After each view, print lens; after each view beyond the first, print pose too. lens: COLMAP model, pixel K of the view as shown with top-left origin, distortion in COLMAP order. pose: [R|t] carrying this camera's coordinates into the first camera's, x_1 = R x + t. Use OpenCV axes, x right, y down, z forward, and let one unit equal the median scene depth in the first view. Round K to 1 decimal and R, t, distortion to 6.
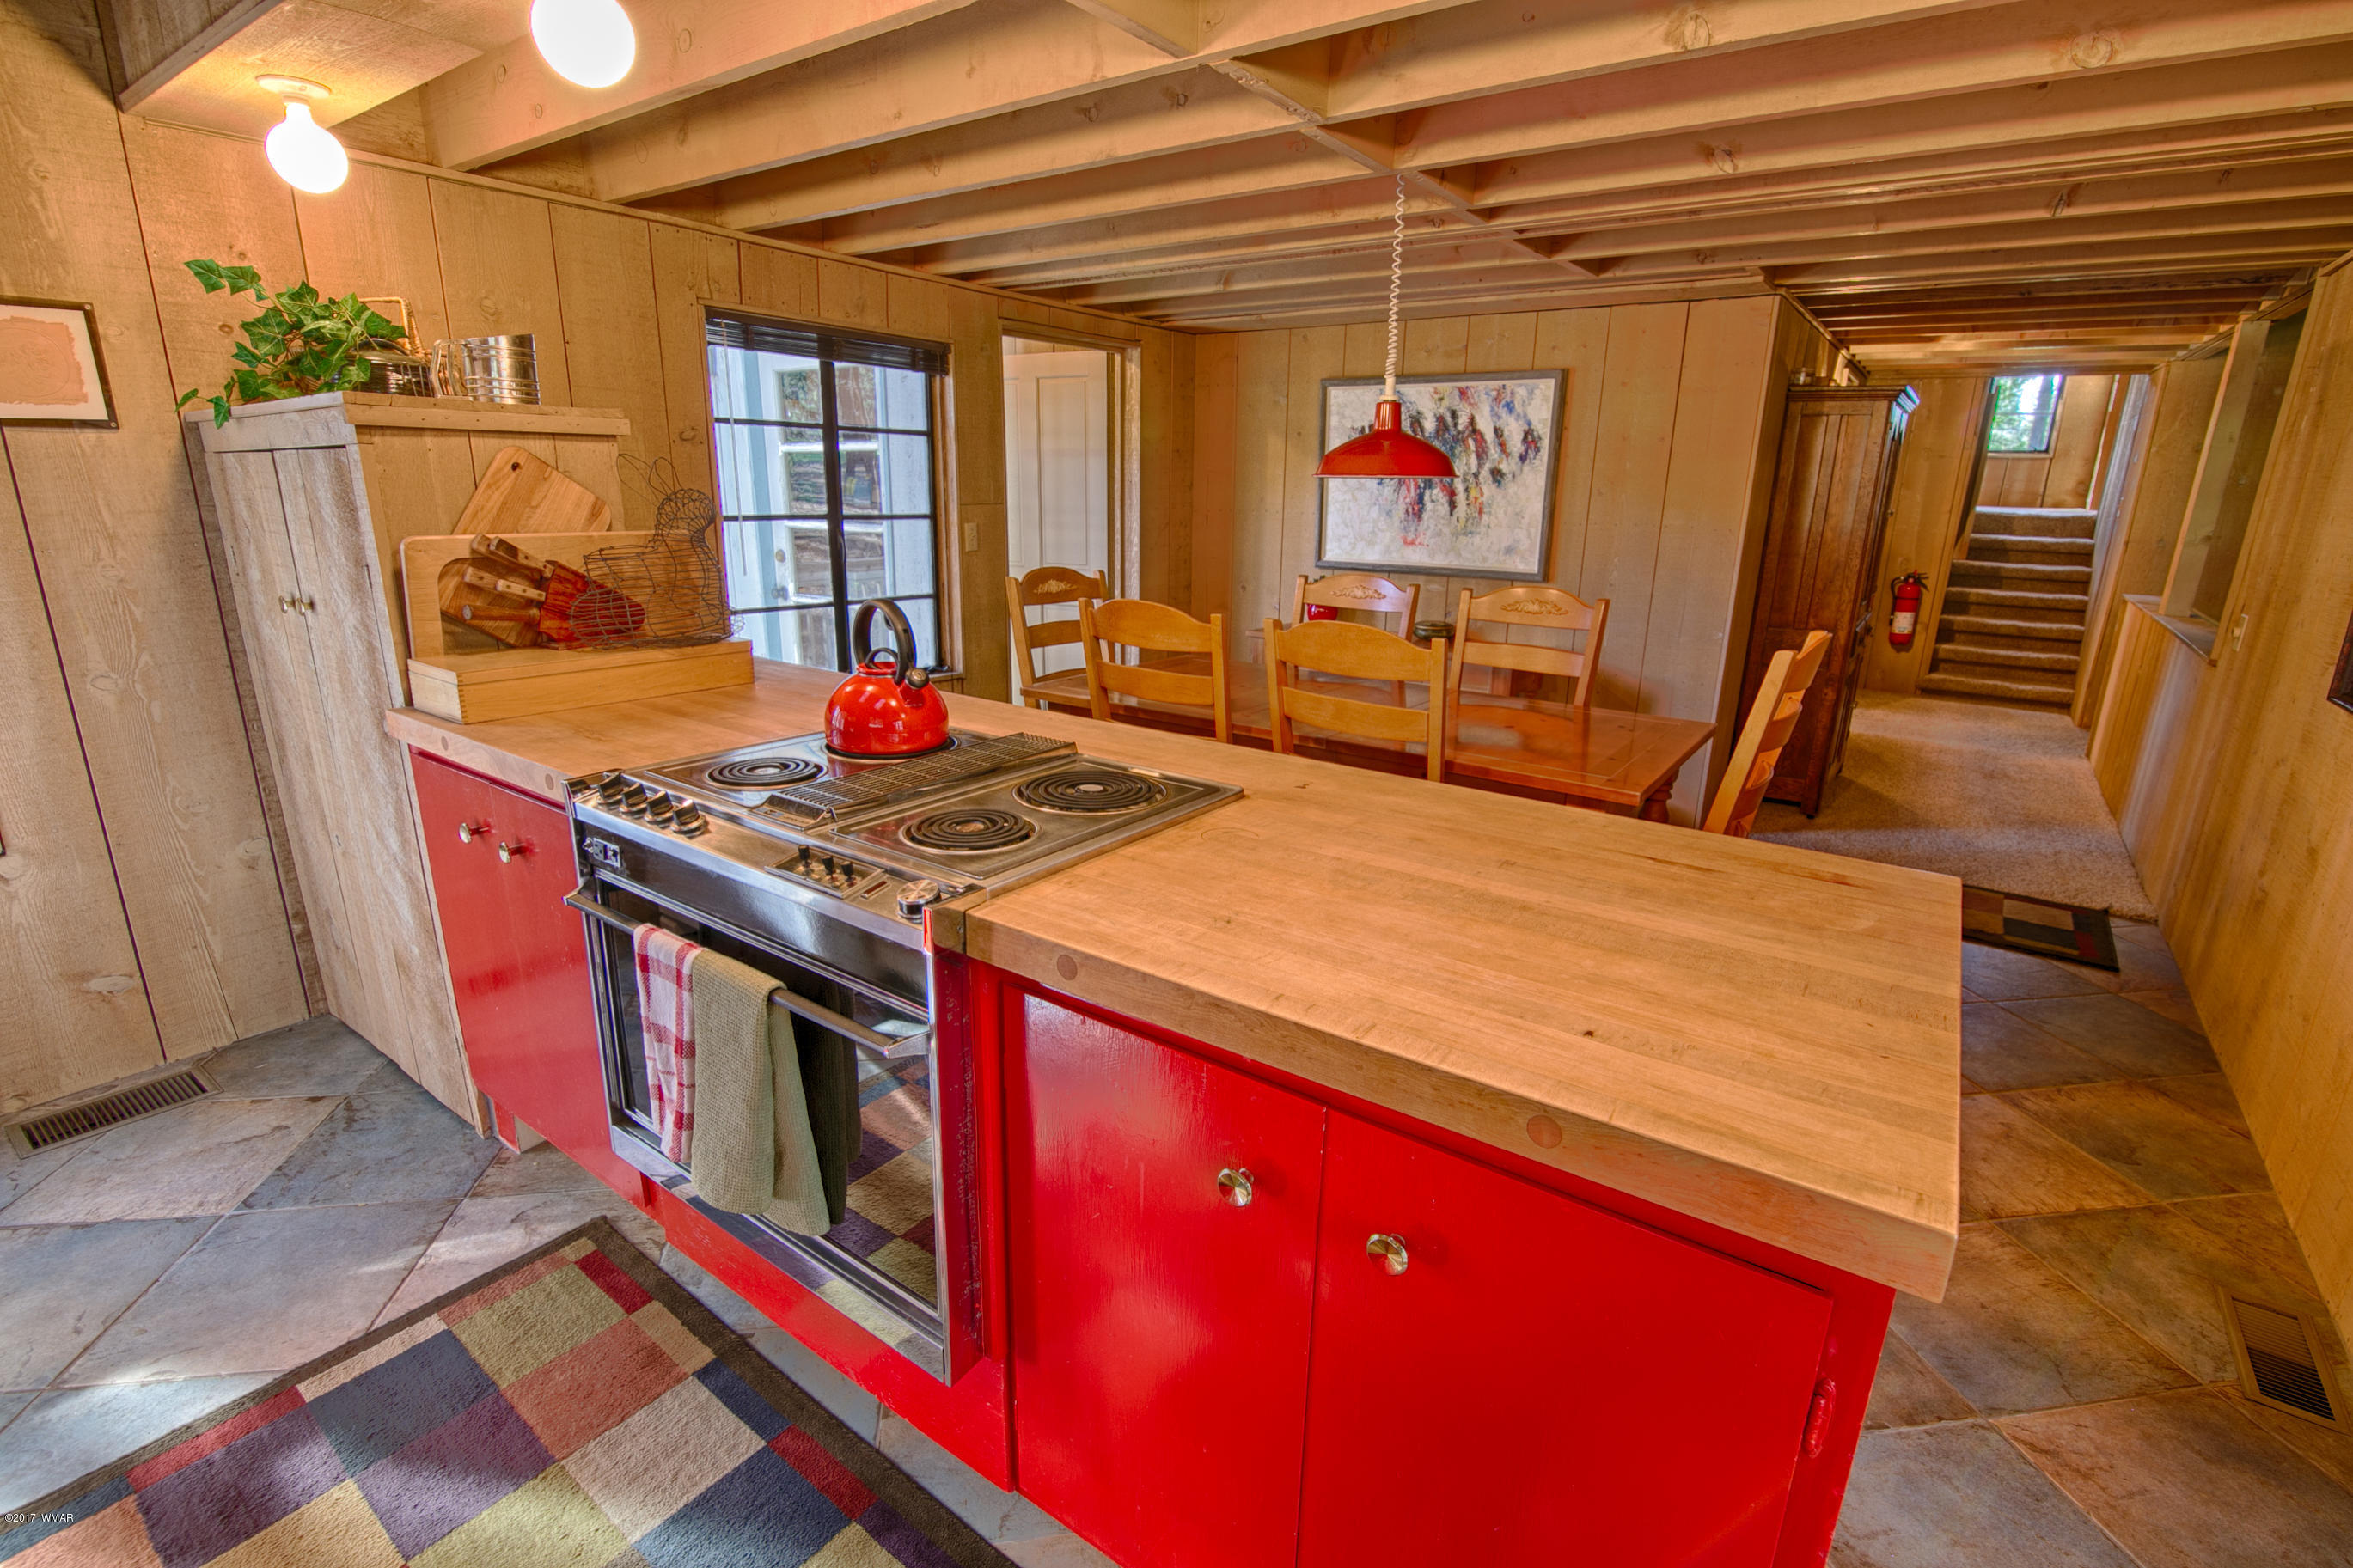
lens RADIAL K [[1075.6, 0, 1176.5], [0, 1075.6, 784.0], [0, 0, 1]] dist [-0.019117, 0.000029]
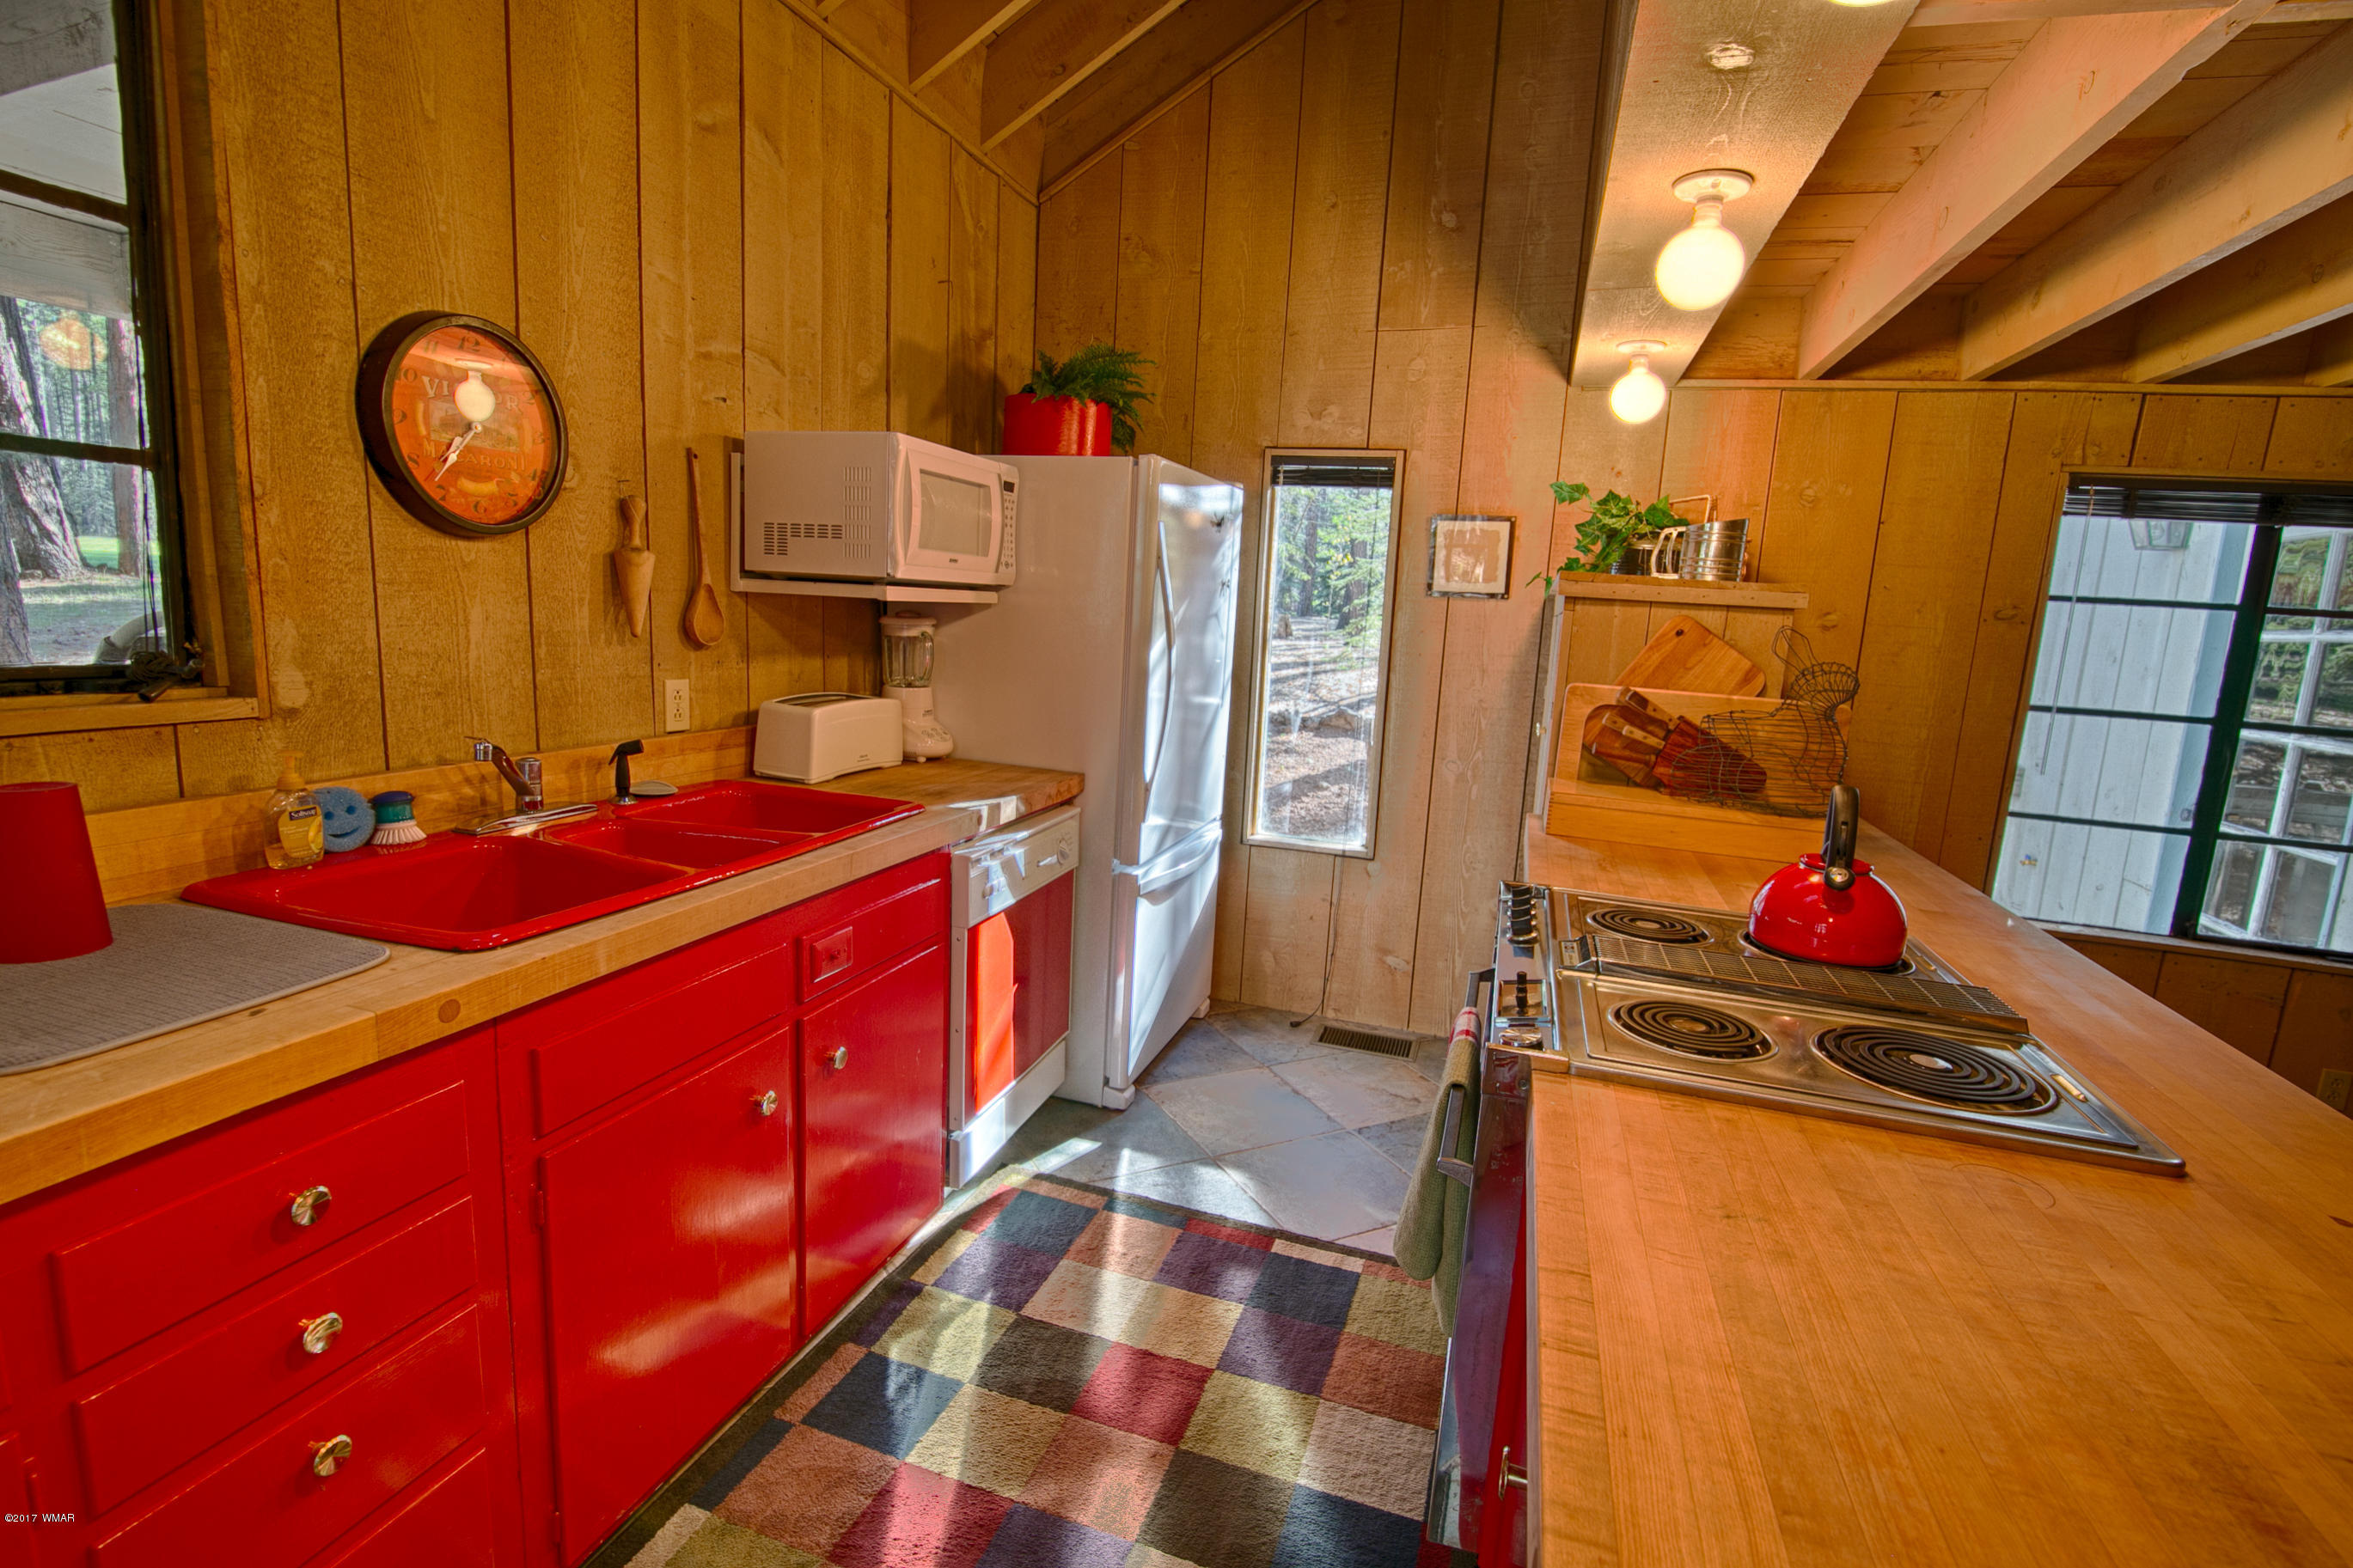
lens RADIAL K [[1089.8, 0, 1171.9], [0, 1089.8, 784.5], [0, 0, 1]] dist [-0.017021, 0.000089]
pose [[0.303123, 0.156106, -0.940078, 0.321167], [-0.306908, 0.949922, 0.058781, -0.045422], [0.902178, 0.270700, 0.335853, 0.163080]]
